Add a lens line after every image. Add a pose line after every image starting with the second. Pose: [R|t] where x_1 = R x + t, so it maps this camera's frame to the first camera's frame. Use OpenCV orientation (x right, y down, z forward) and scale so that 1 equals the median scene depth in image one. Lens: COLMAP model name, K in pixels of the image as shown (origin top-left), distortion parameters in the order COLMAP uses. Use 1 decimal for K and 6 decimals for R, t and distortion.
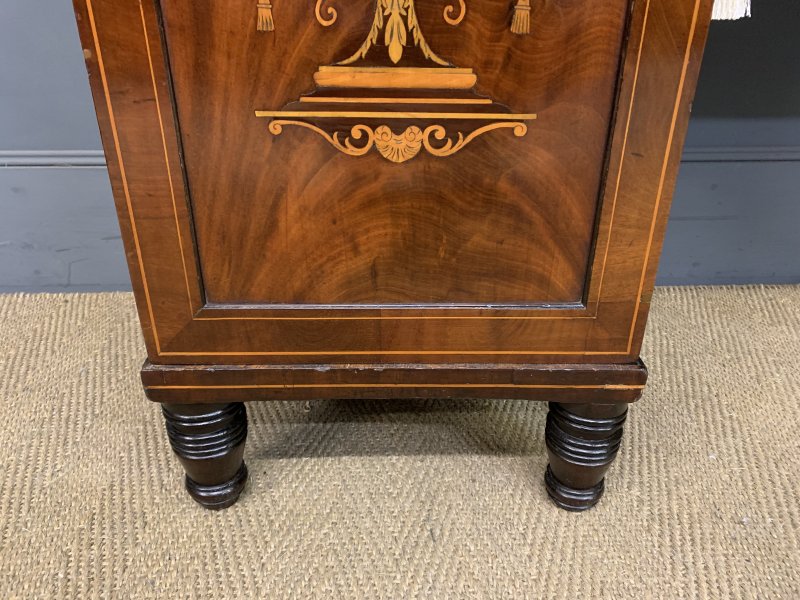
lens RADIAL K [[621.2, 0, 396.7], [0, 621.2, 303.4], [0, 0, 1]] dist [0.038775, -0.040659]
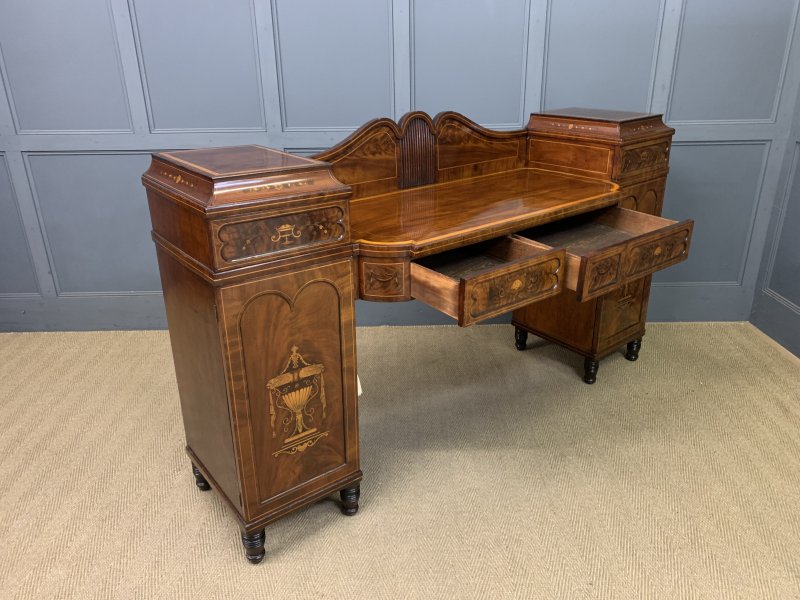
lens RADIAL K [[621.2, 0, 401.3], [0, 621.2, 285.7], [0, 0, 1]] dist [0.038775, -0.040659]
pose [[0.799391, -0.222684, 0.558020, -1.521935], [0.271027, 0.962563, -0.004139, -1.072452], [-0.536208, 0.154547, 0.829817, -2.945127]]
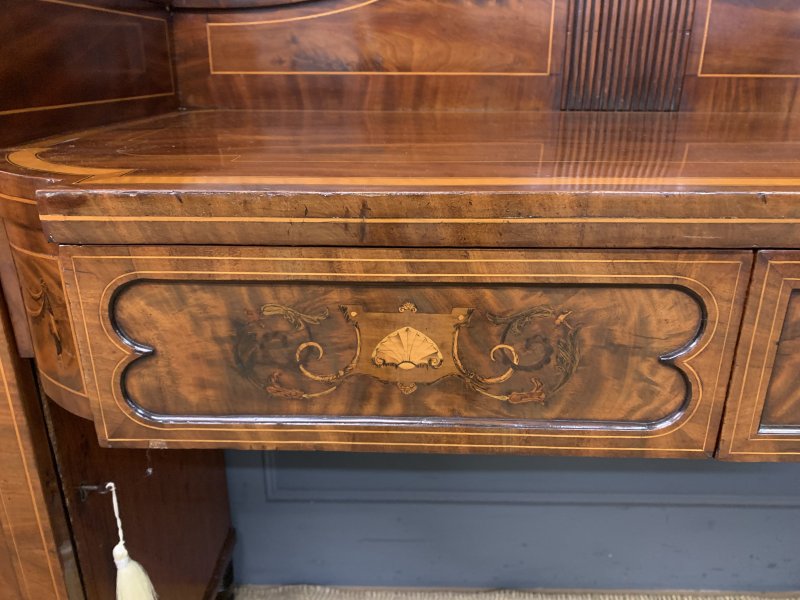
lens RADIAL K [[621.2, 0, 403.1], [0, 621.2, 299.5], [0, 0, 1]] dist [0.038775, -0.040659]
pose [[0.998951, 0.021147, -0.040619, 1.199934], [-0.024921, 0.995187, -0.094776, -1.091755], [0.038419, 0.095689, 0.994670, -0.622630]]
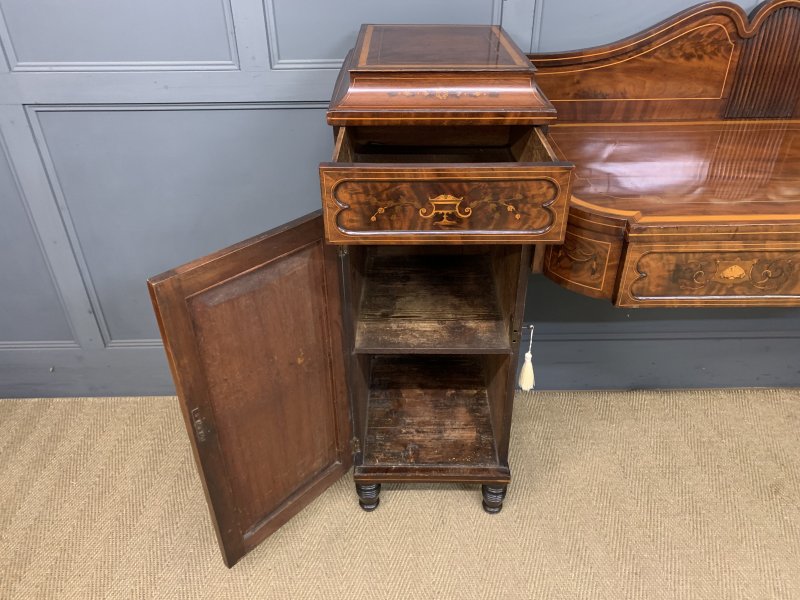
lens RADIAL K [[621.2, 0, 396.8], [0, 621.2, 295.1], [0, 0, 1]] dist [0.038775, -0.040659]
pose [[0.999615, 0.005358, -0.027239, -0.110282], [-0.002341, 0.993975, 0.109586, -1.287117], [0.027662, -0.109480, 0.993604, -2.304012]]
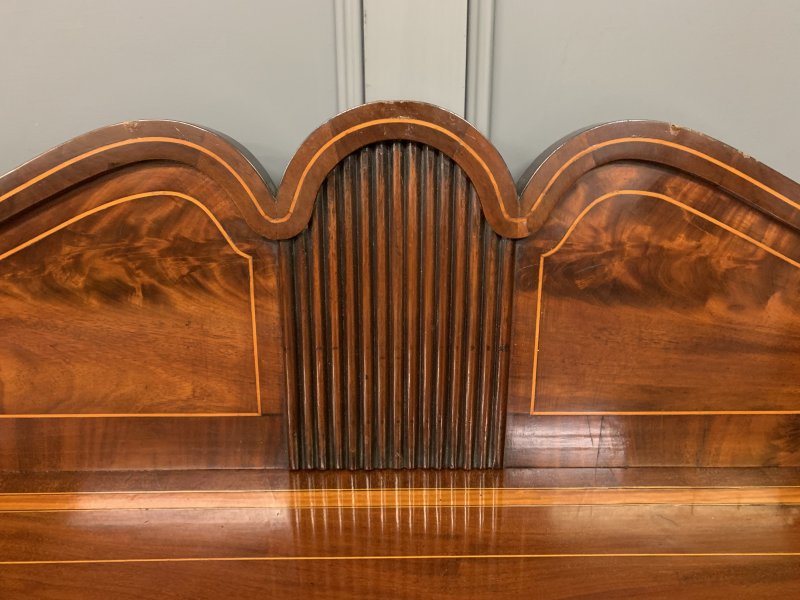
lens RADIAL K [[674.3, 0, 412.9], [0, 674.3, 283.6], [0, 0, 1]] dist [0.015854, -0.002035]
pose [[0.999894, 0.007678, -0.012409, 1.829070], [-0.009191, 0.991880, -0.126846, -2.059584], [0.011335, 0.126947, 0.991845, 0.095577]]
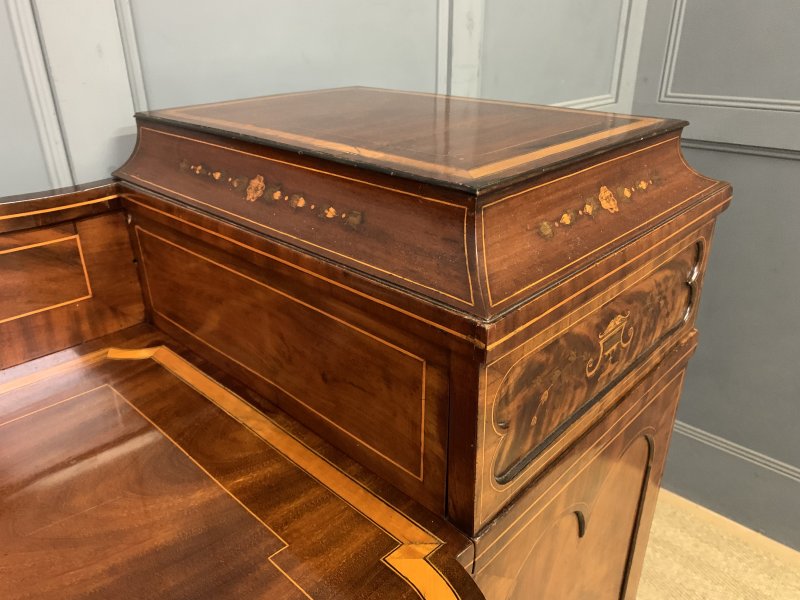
lens RADIAL K [[621.2, 0, 400.9], [0, 621.2, 305.2], [0, 0, 1]] dist [0.038775, -0.040659]
pose [[0.722365, -0.303346, 0.621425, 2.668436], [0.311875, 0.944977, 0.098753, -1.910547], [-0.617189, 0.122471, 0.777225, -0.270178]]
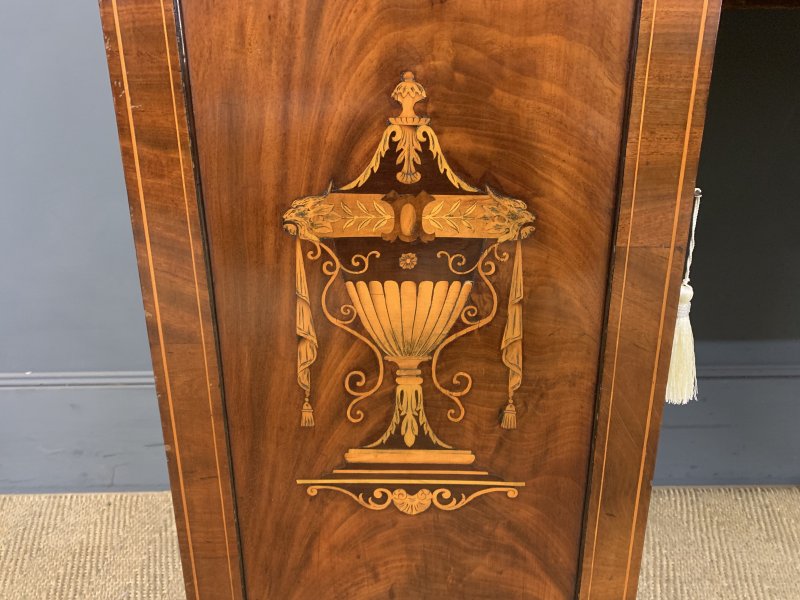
lens RADIAL K [[621.2, 0, 395.0], [0, 621.2, 303.1], [0, 0, 1]] dist [0.038775, -0.040659]
pose [[0.999552, -0.001053, -0.029927, 0.005737], [-0.002964, 0.990994, -0.133876, -0.455590], [0.029799, 0.133904, 0.990546, -0.249119]]
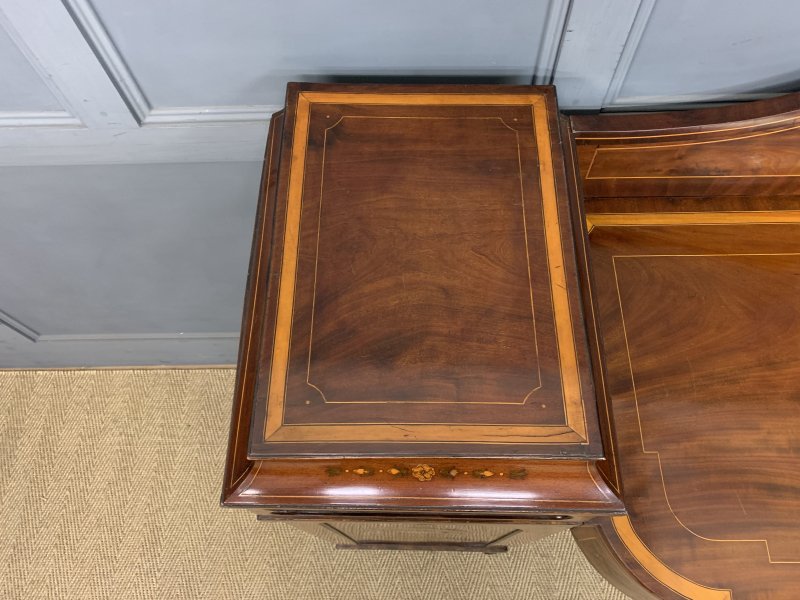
lens RADIAL K [[621.2, 0, 403.9], [0, 621.2, 284.5], [0, 0, 1]] dist [0.038775, -0.040659]
pose [[0.999189, 0.018569, -0.035735, -0.004442], [0.008219, 0.774646, 0.632342, -2.983258], [0.039424, -0.632123, 0.773865, -0.567204]]
